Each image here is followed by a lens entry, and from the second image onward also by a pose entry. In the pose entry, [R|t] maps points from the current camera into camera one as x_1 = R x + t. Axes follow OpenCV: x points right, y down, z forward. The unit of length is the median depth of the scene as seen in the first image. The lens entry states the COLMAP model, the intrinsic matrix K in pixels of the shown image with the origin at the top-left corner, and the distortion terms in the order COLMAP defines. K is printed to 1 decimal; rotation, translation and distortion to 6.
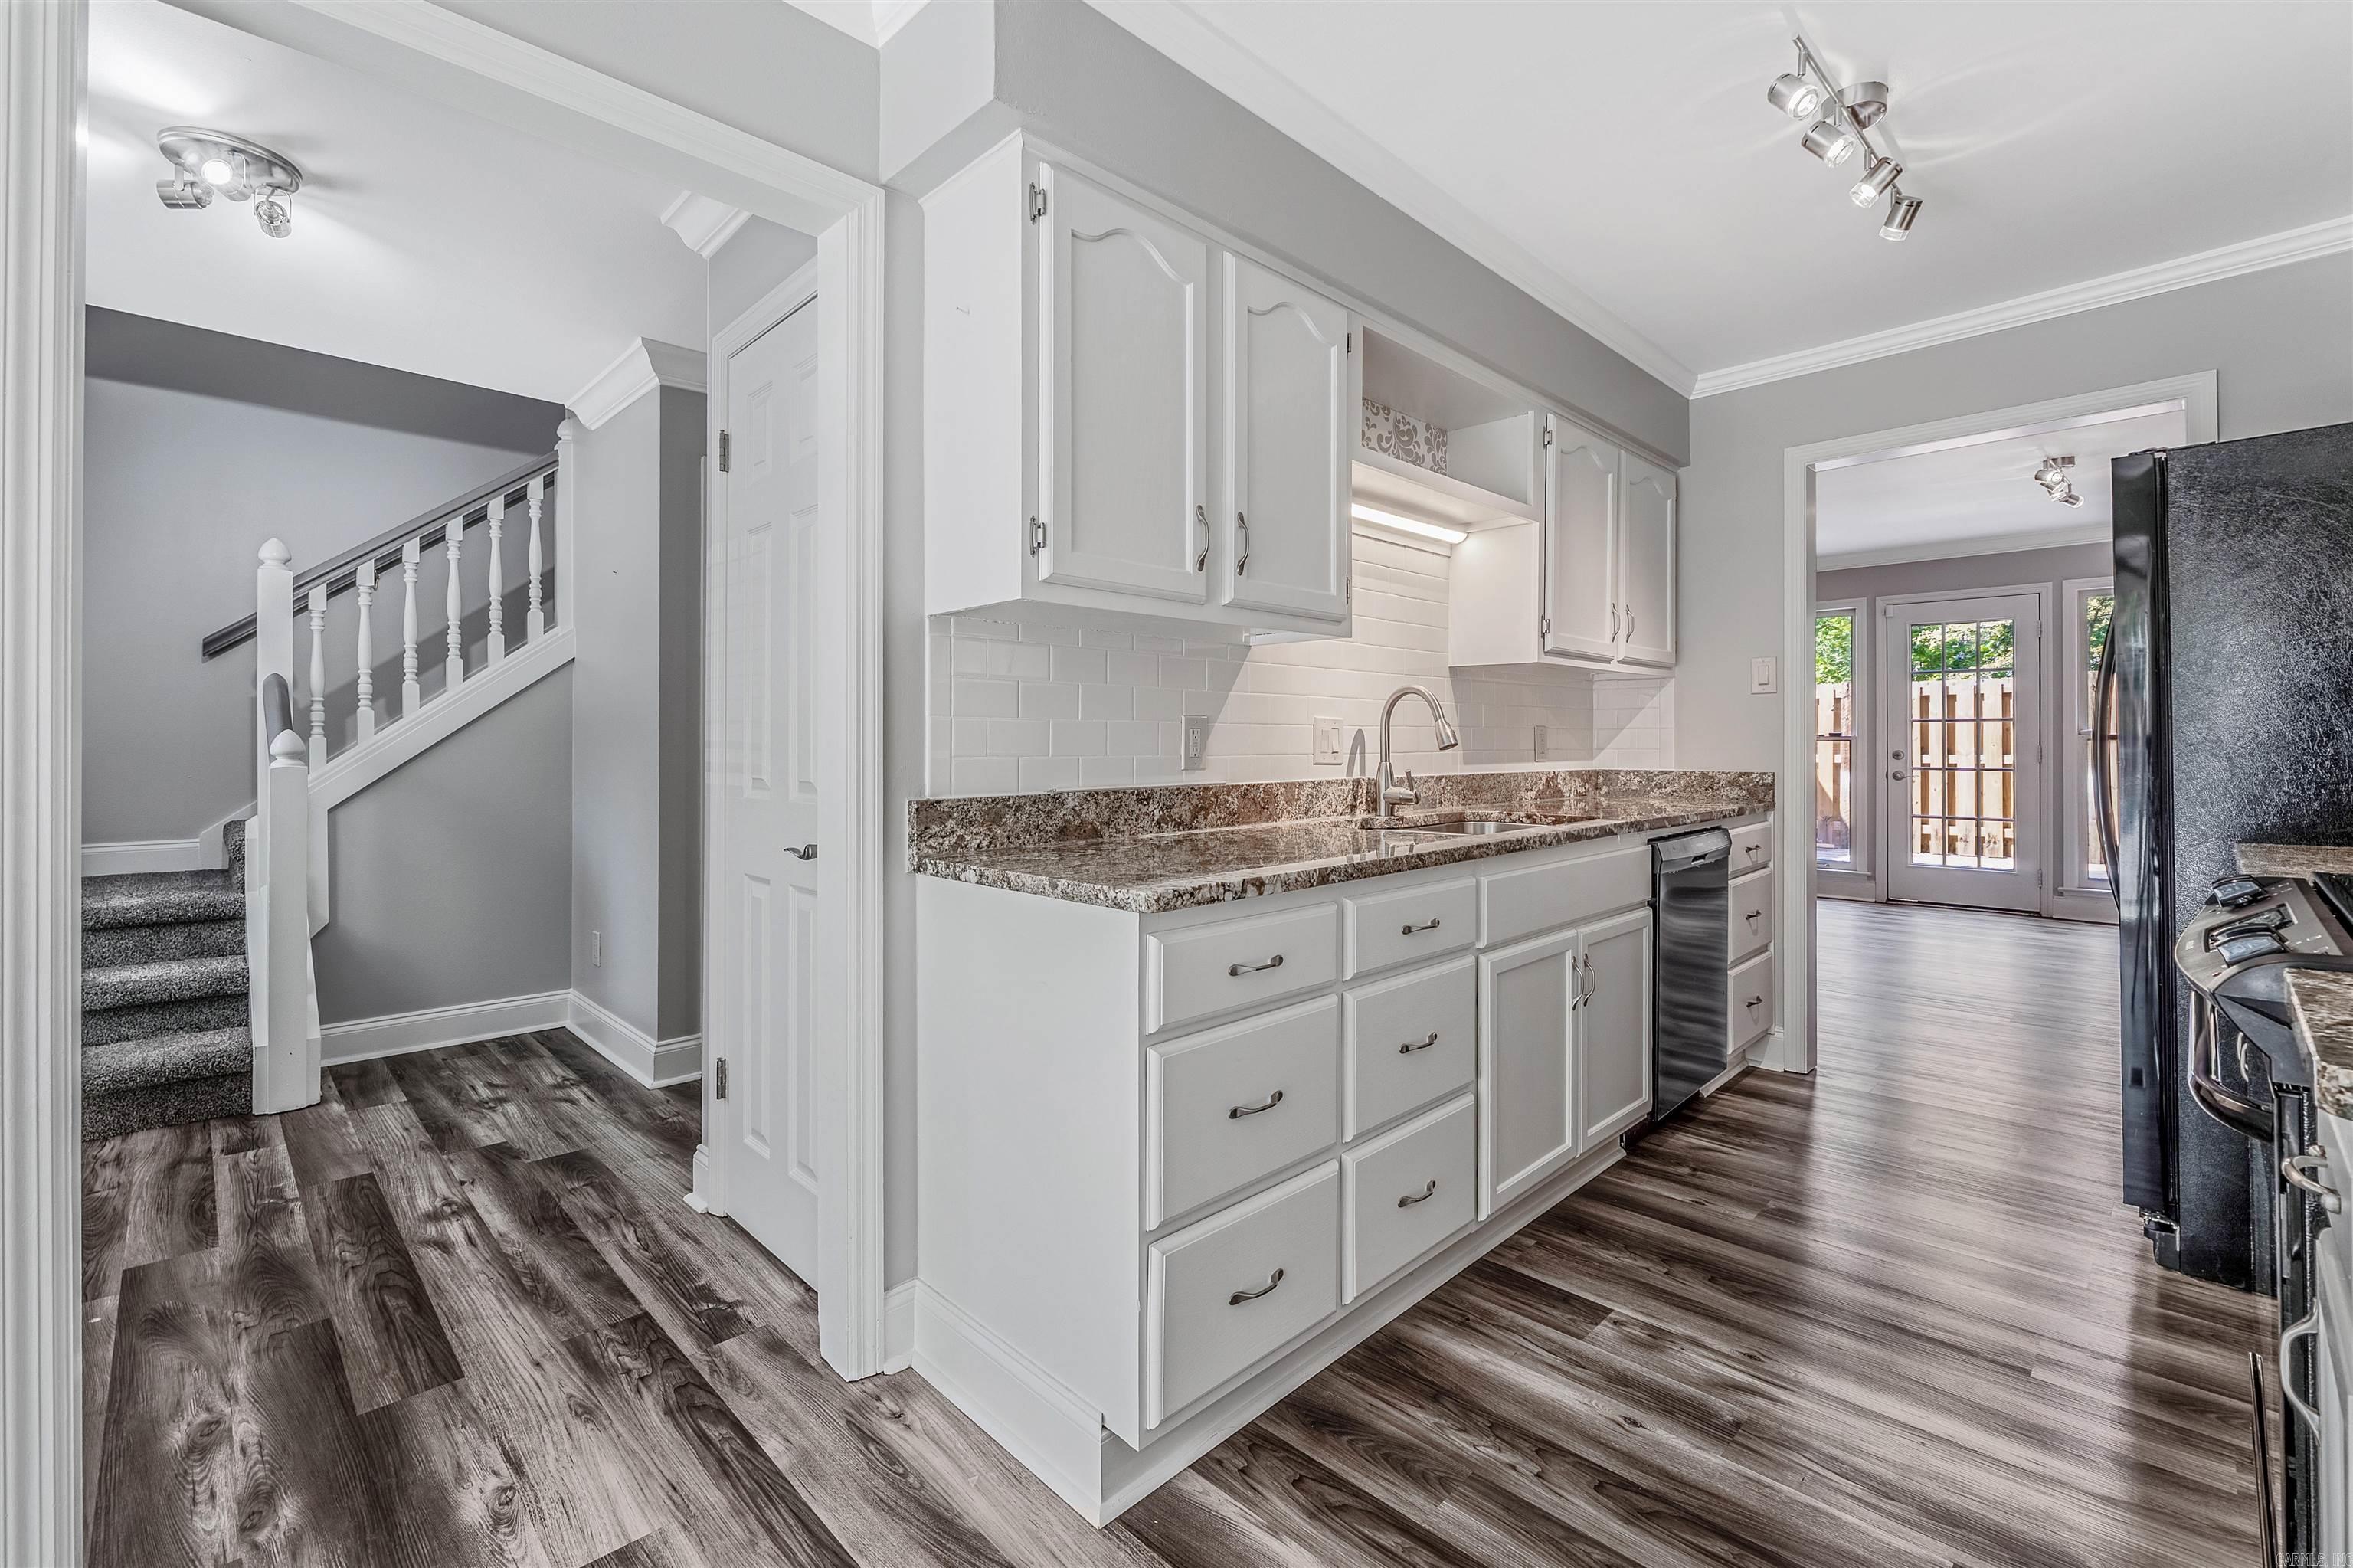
lens RADIAL K [[1008.3, 0, 1152.4], [0, 1008.3, 723.2], [0, 0, 1]] dist [-0.007818, 0.000448]
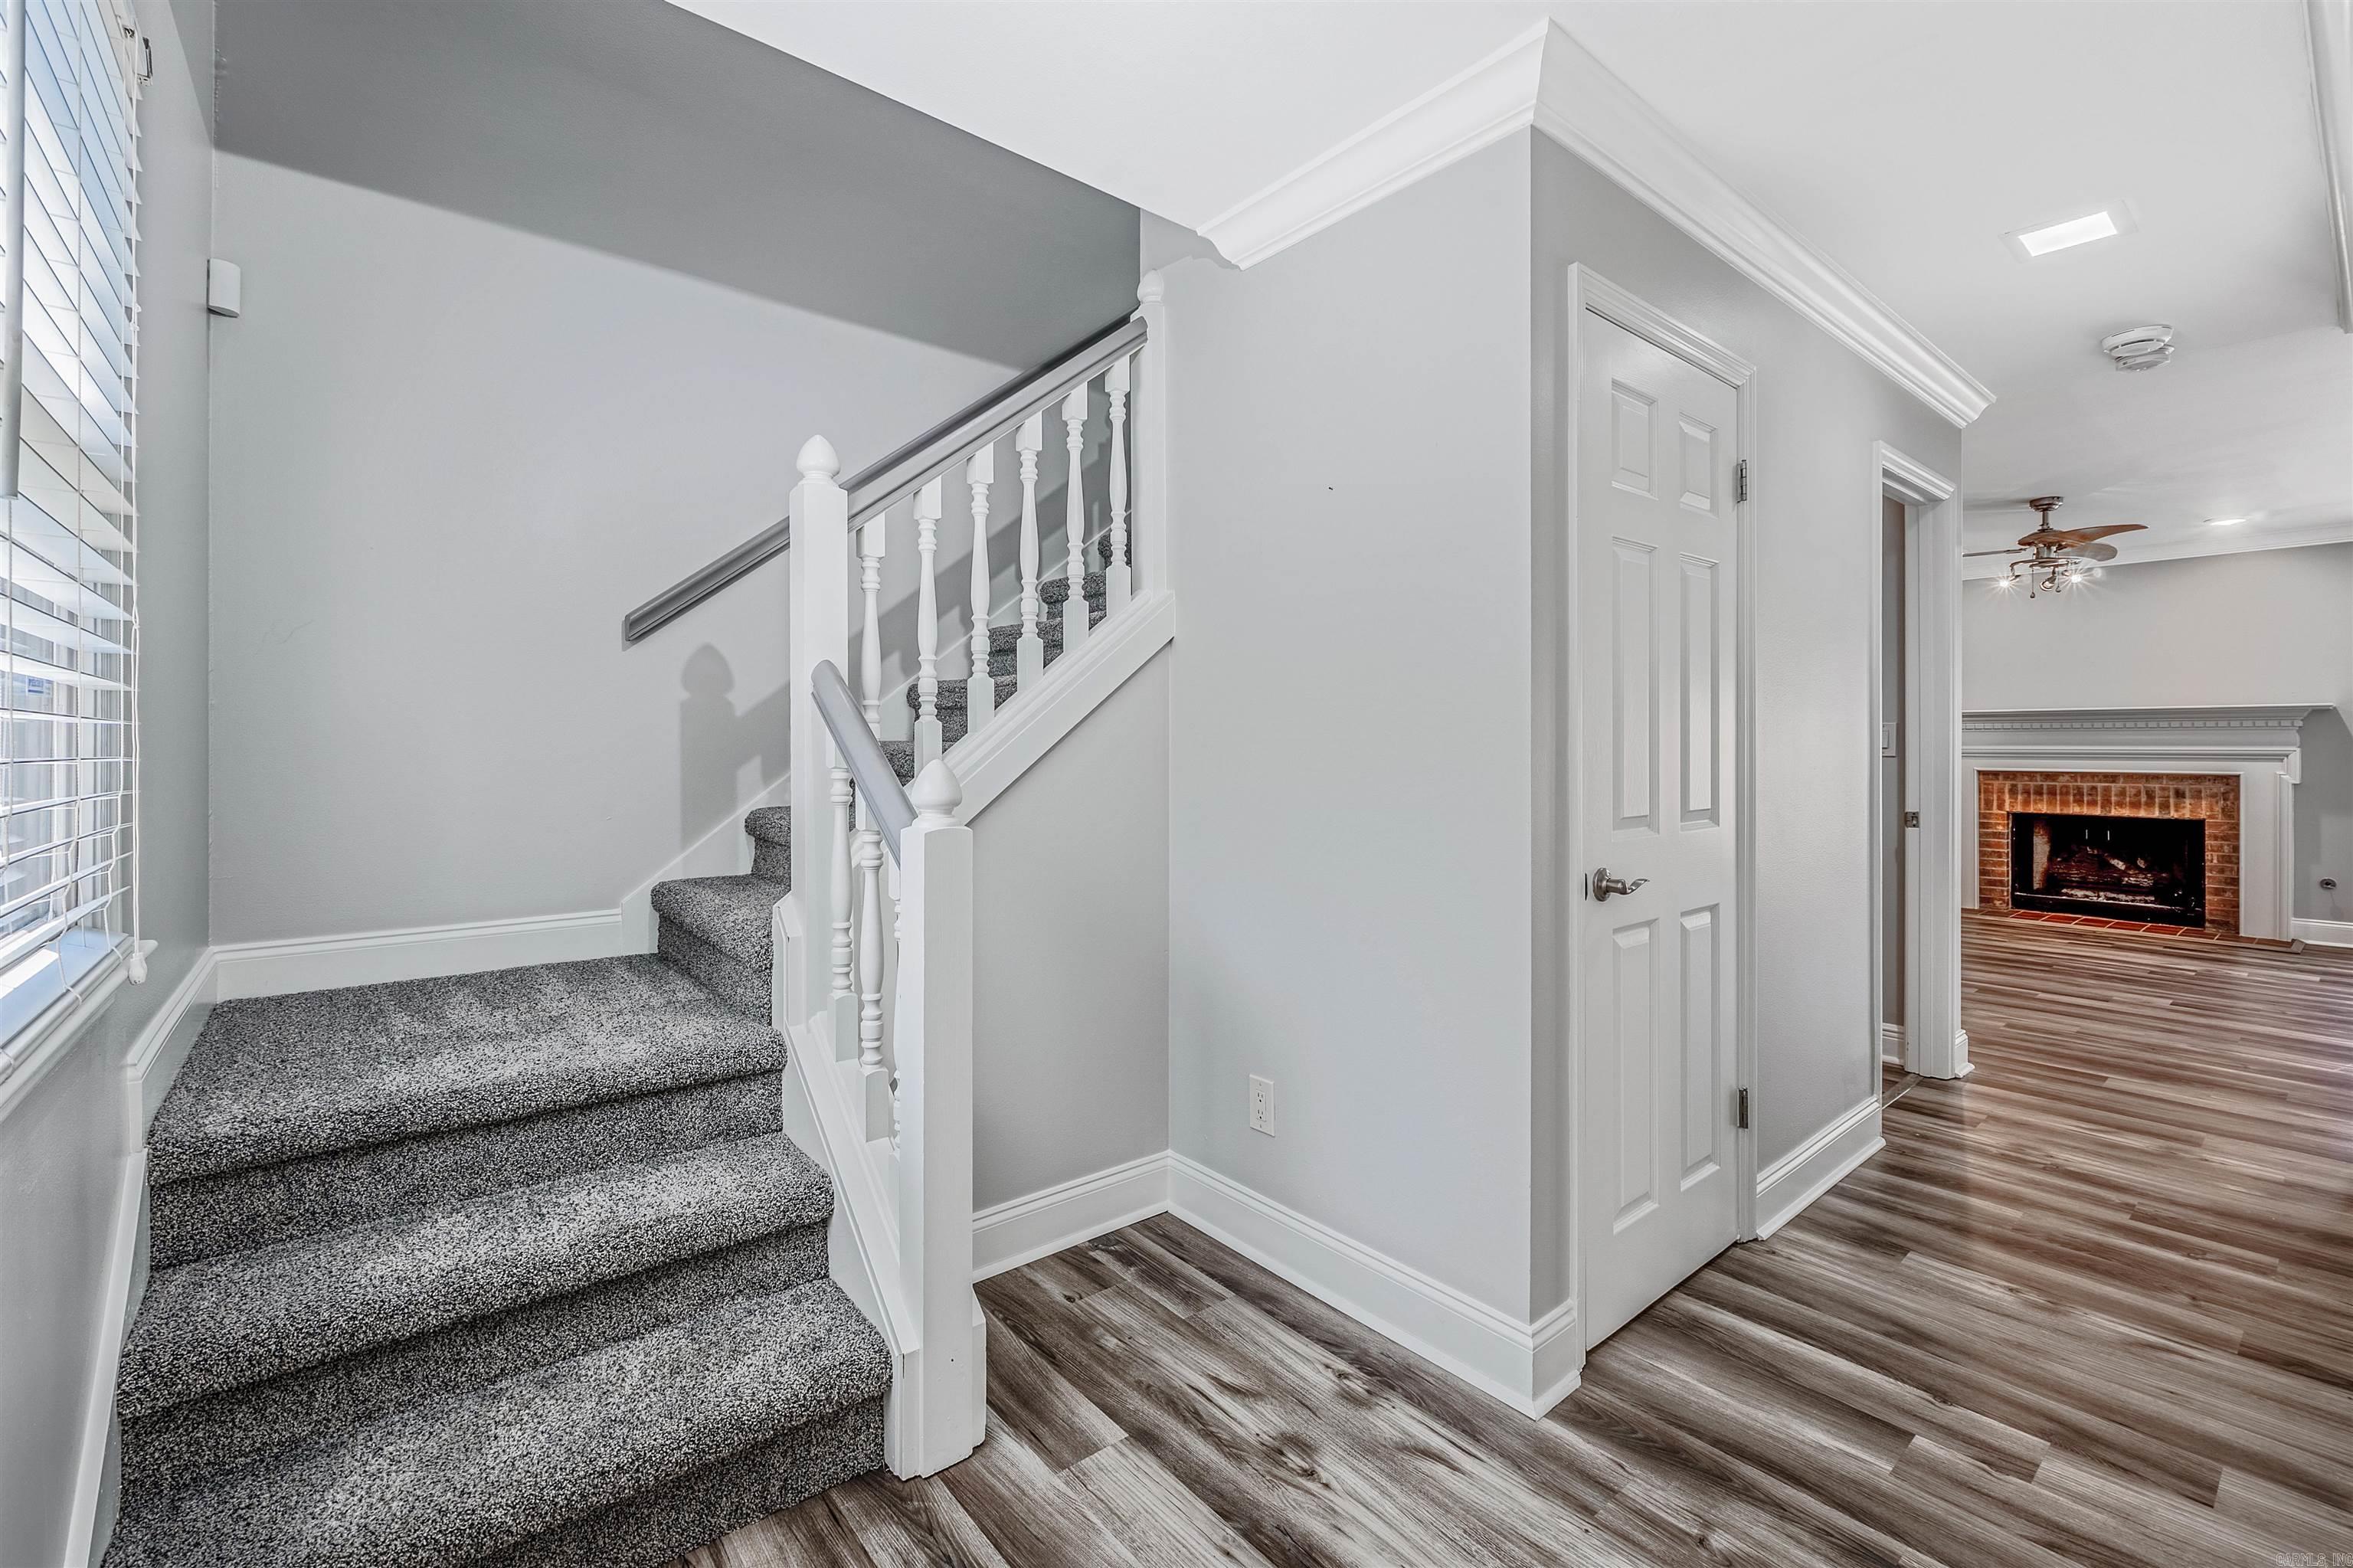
lens RADIAL K [[1008.3, 0, 1187.3], [0, 1008.3, 752.0], [0, 0, 1]] dist [-0.007818, 0.000448]
pose [[0.996364, 0.009618, -0.084648, -0.670665], [-0.007910, 0.999759, 0.020480, -0.010474], [0.084825, -0.019736, 0.996200, 0.462586]]
